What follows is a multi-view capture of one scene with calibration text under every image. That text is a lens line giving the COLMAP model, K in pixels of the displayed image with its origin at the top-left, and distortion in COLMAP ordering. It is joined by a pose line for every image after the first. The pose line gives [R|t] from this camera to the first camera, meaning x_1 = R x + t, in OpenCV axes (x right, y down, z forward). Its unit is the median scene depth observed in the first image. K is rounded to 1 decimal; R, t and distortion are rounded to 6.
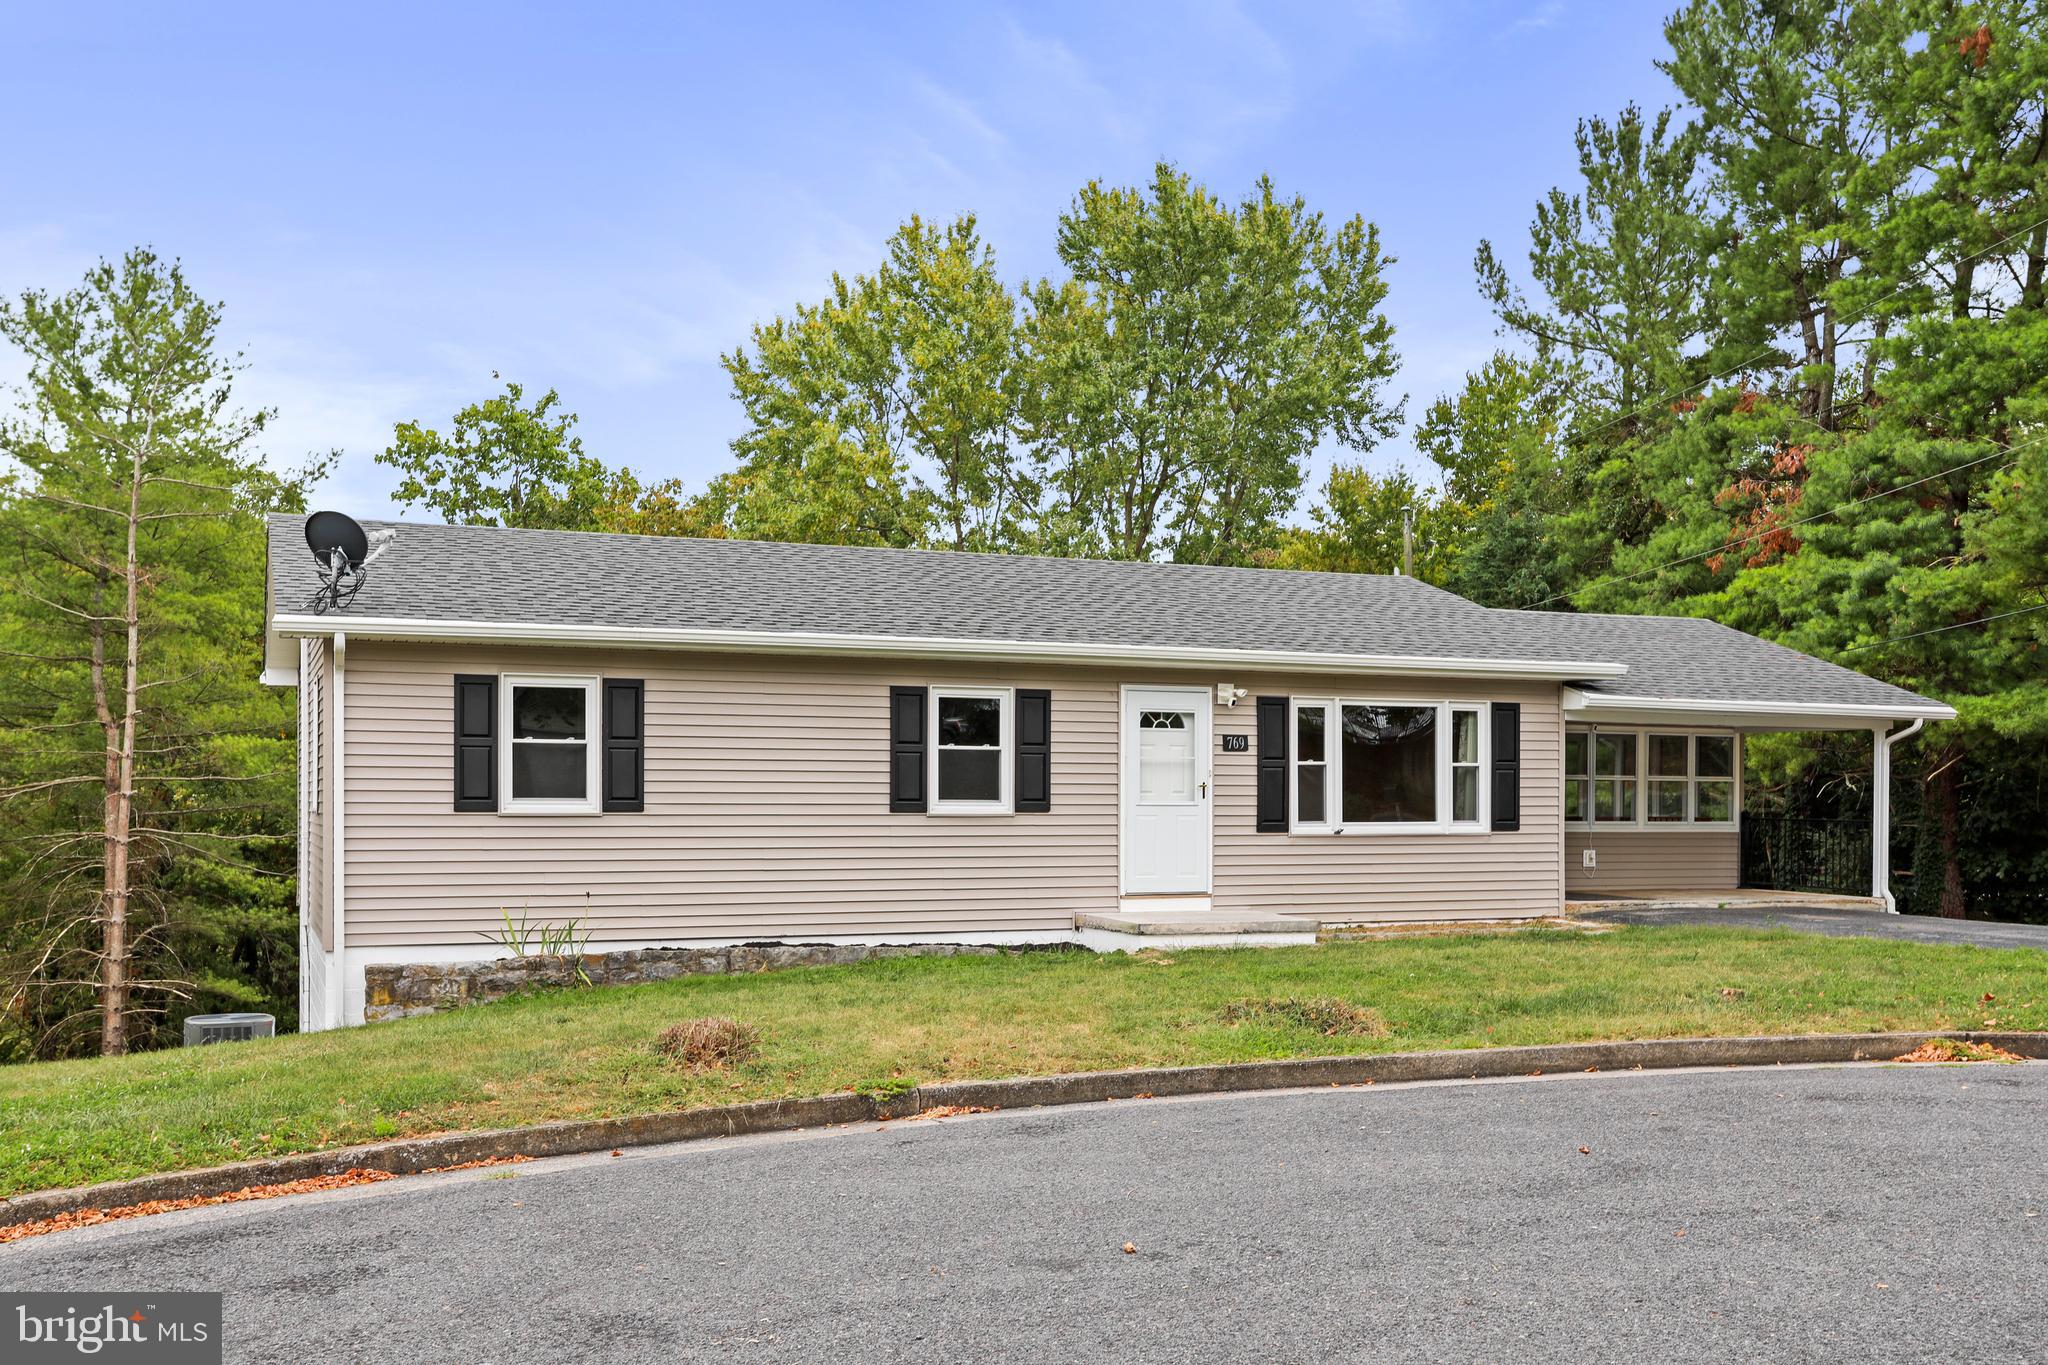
lens RADIAL K [[1881.4, 0, 1035.7], [0, 1881.4, 727.2], [0, 0, 1]] dist [0.000551, 0.000000]
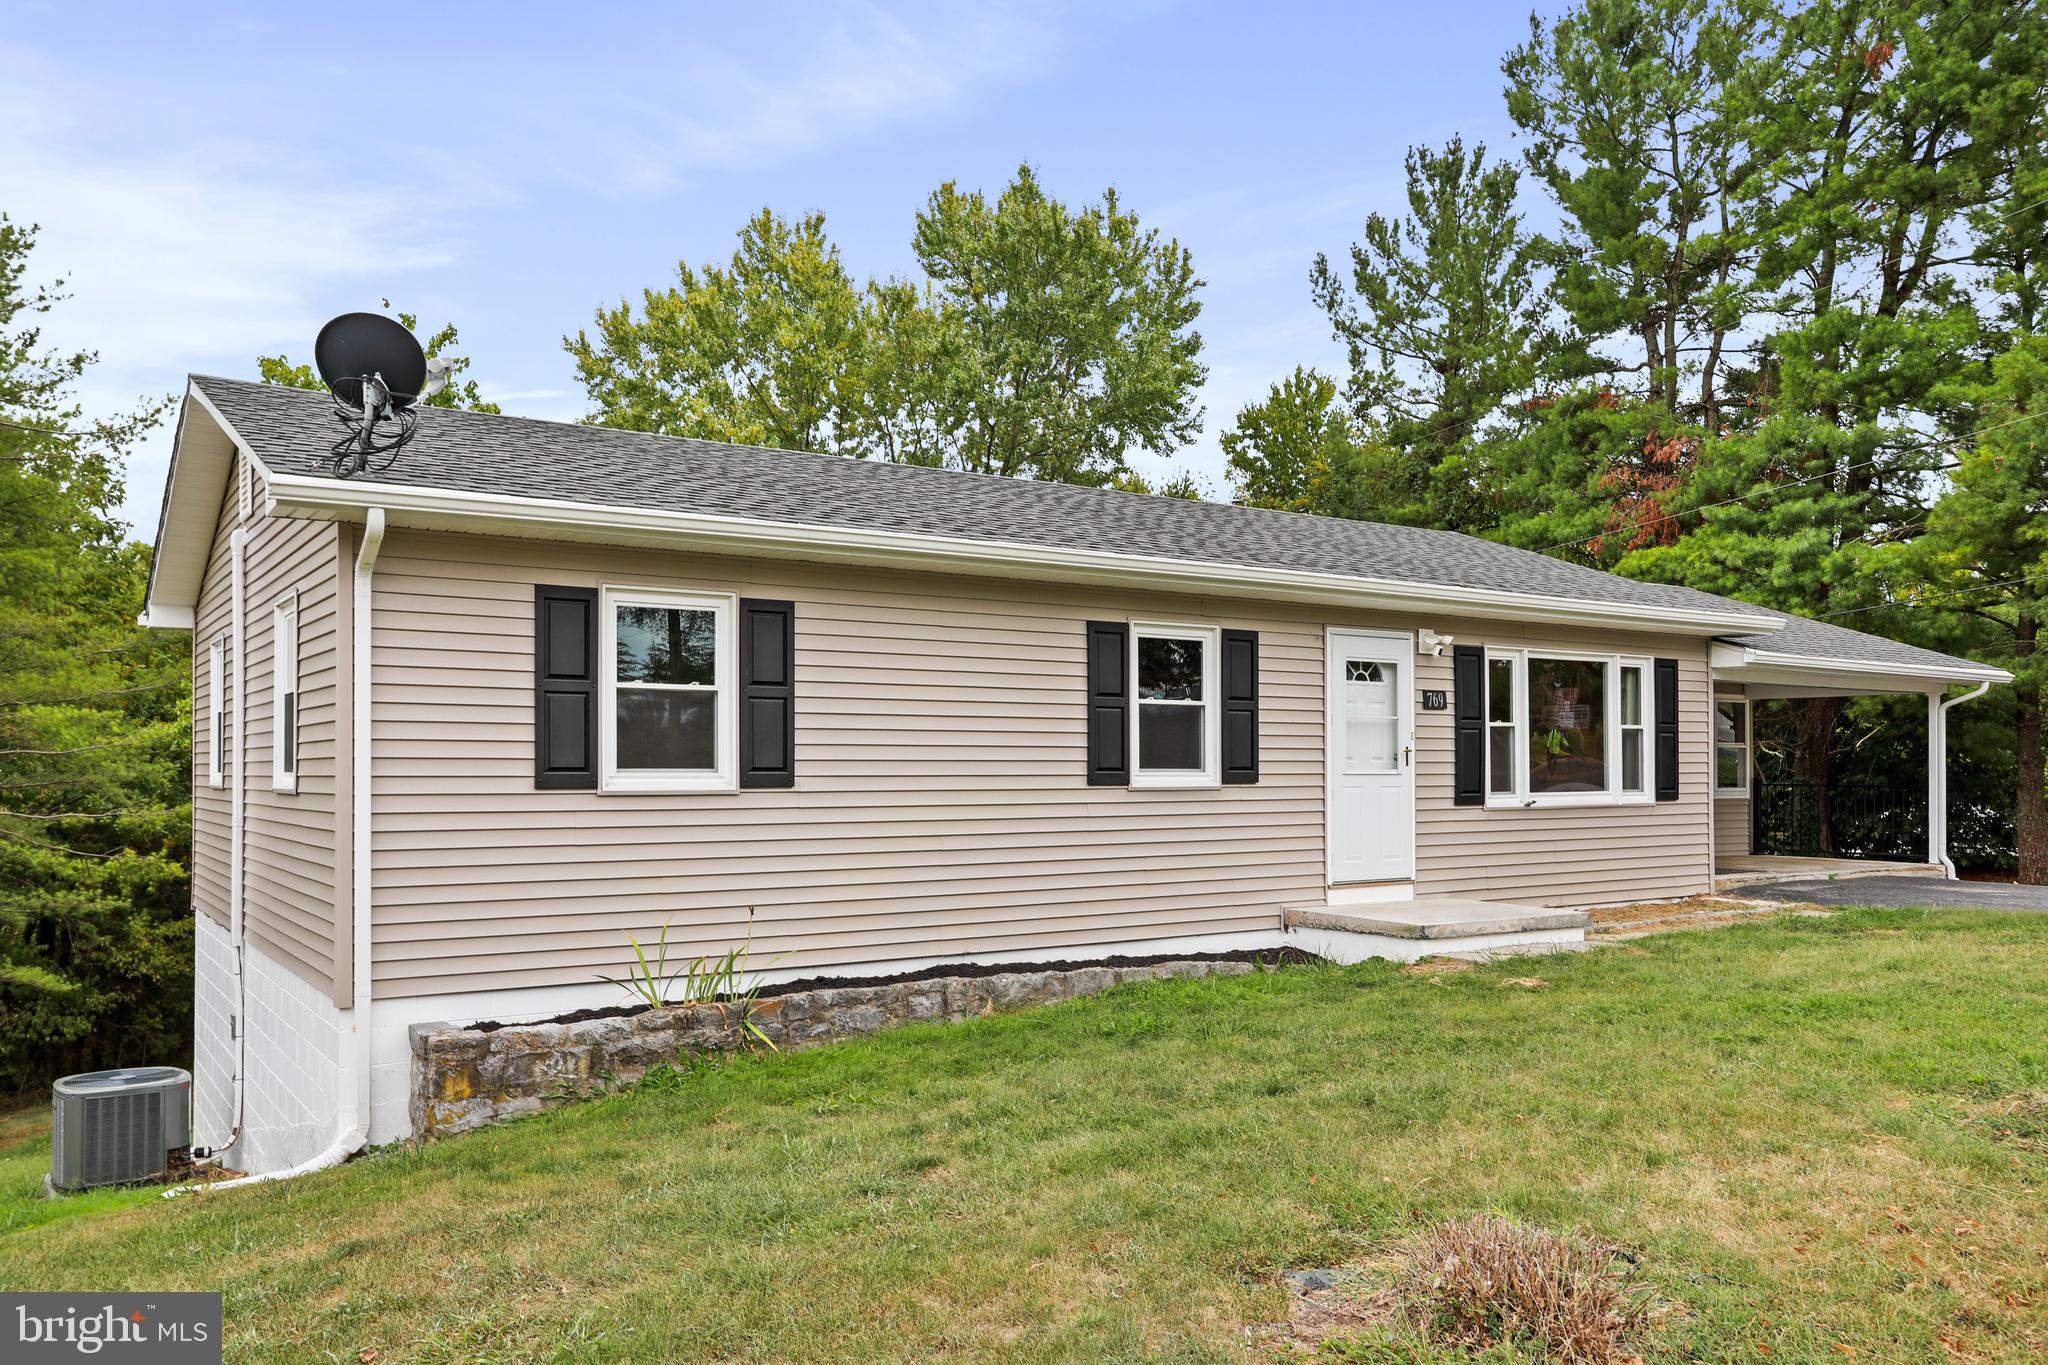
lens RADIAL K [[1523.8, 0, 1038.1], [0, 1523.8, 706.4], [0, 0, 1]] dist [-0.011242, 0.019935]
pose [[0.980281, 0.002778, 0.197589, -0.198821], [-0.001966, 0.999989, -0.004307, 0.014238], [-0.197599, 0.003834, 0.980275, 0.357768]]
